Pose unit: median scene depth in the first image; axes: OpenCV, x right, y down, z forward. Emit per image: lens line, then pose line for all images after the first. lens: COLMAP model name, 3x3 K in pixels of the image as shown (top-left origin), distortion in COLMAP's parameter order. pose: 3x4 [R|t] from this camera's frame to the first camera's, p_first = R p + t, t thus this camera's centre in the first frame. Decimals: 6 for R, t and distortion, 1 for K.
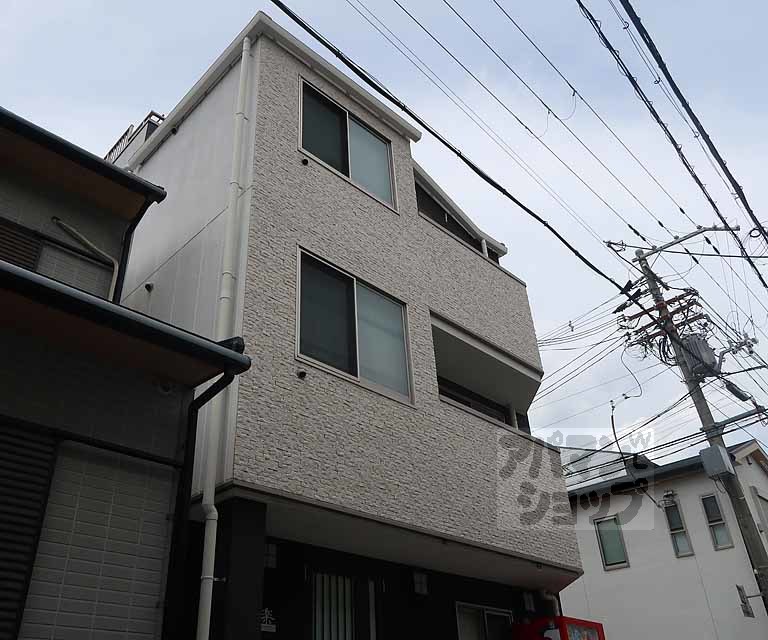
lens RADIAL K [[666.2, 0, 336.0], [0, 666.2, 298.6], [0, 0, 1]] dist [-0.025337, -0.007746]
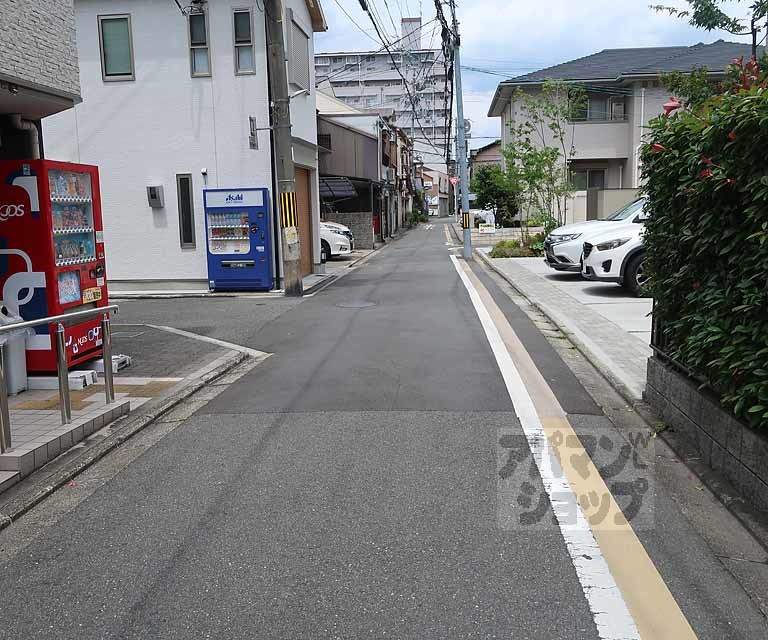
lens RADIAL K [[748.0, 0, 374.5], [0, 748.0, 308.2], [0, 0, 1]] dist [0.001900, 0.000000]
pose [[0.757841, -0.101984, 0.644420, 0.081863], [-0.342541, 0.778438, 0.526023, 0.067606], [-0.555287, -0.619382, 0.554998, 0.265977]]
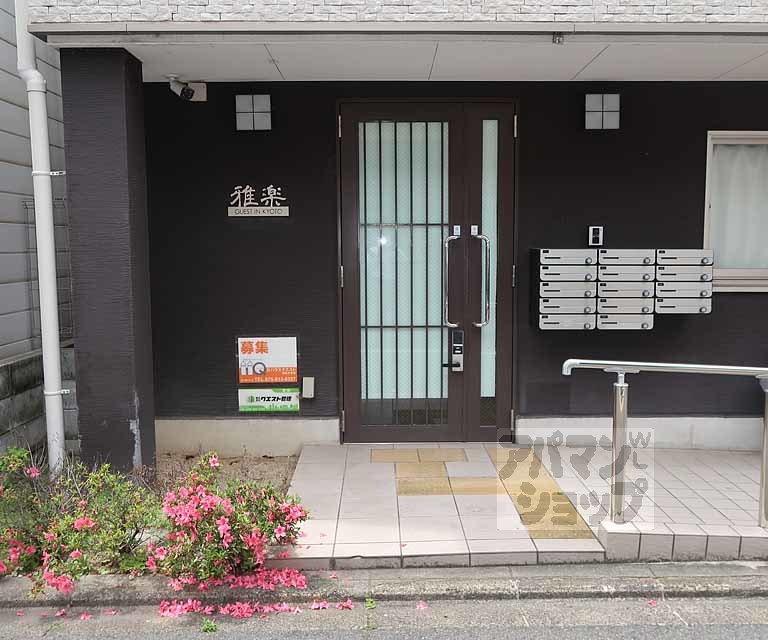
lens RADIAL K [[748.0, 0, 388.0], [0, 748.0, 316.3], [0, 0, 1]] dist [0.001900, 0.000000]
pose [[0.744269, 0.072822, -0.663898, 0.390009], [0.368215, 0.784580, 0.498851, 0.171553], [0.557208, -0.615736, 0.557125, 0.409905]]
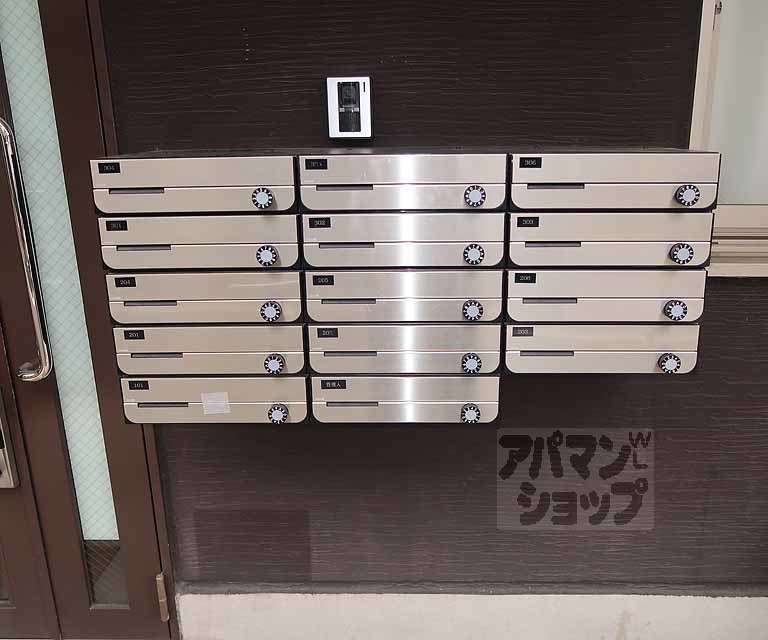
lens RADIAL K [[666.2, 0, 375.8], [0, 666.2, 317.7], [0, 0, 1]] dist [-0.025337, -0.007746]
pose [[0.709420, 0.192461, -0.677998, 0.242576], [0.402250, 0.679353, 0.613738, 0.414997], [0.578721, -0.708123, 0.404529, 0.771515]]
